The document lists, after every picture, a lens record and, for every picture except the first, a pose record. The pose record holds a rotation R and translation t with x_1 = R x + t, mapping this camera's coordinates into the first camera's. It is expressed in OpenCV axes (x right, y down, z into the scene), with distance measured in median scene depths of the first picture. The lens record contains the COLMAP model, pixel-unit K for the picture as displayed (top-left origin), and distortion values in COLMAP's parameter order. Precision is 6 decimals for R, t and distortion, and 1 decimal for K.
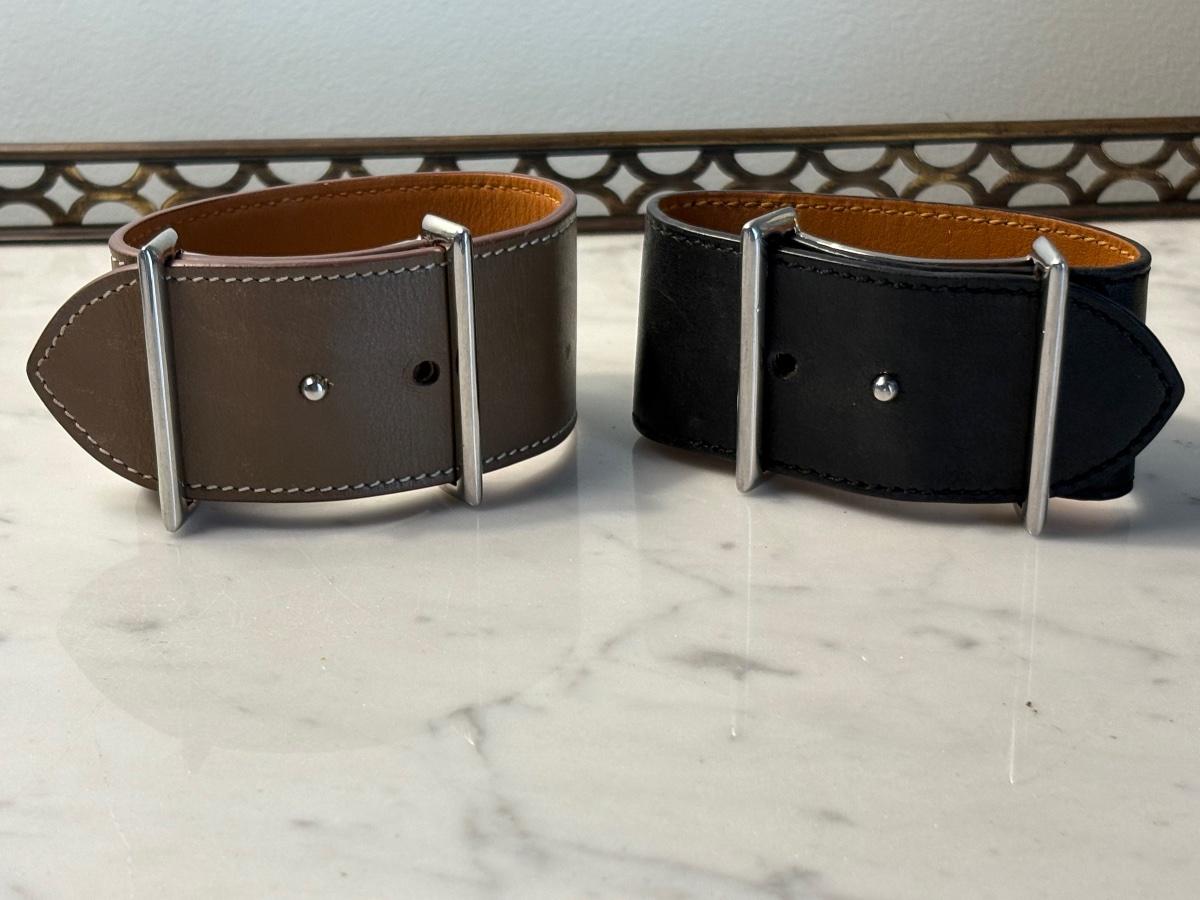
lens RADIAL K [[2546.8, 0, 600.0], [0, 2546.8, 450.0], [0, 0, 1]] dist [0.186855, -0.040234]
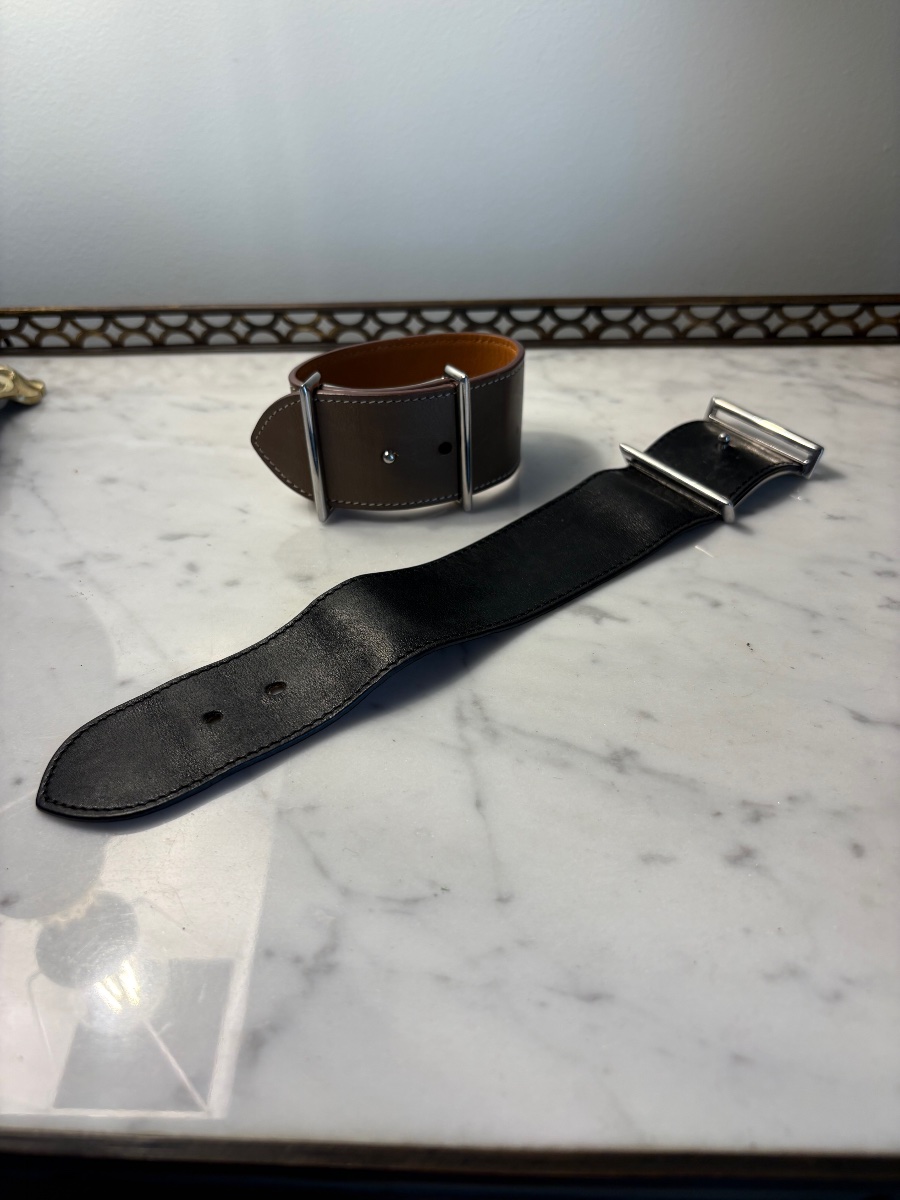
lens RADIAL K [[922.4, 0, 450.0], [0, 922.4, 600.0], [0, 0, 1]] dist [0.120162, -0.429298]
pose [[0.996421, 0.035900, -0.076521, -0.004969], [-0.016098, 0.969353, 0.245145, -0.091353], [0.082977, -0.243036, 0.966462, 0.271543]]
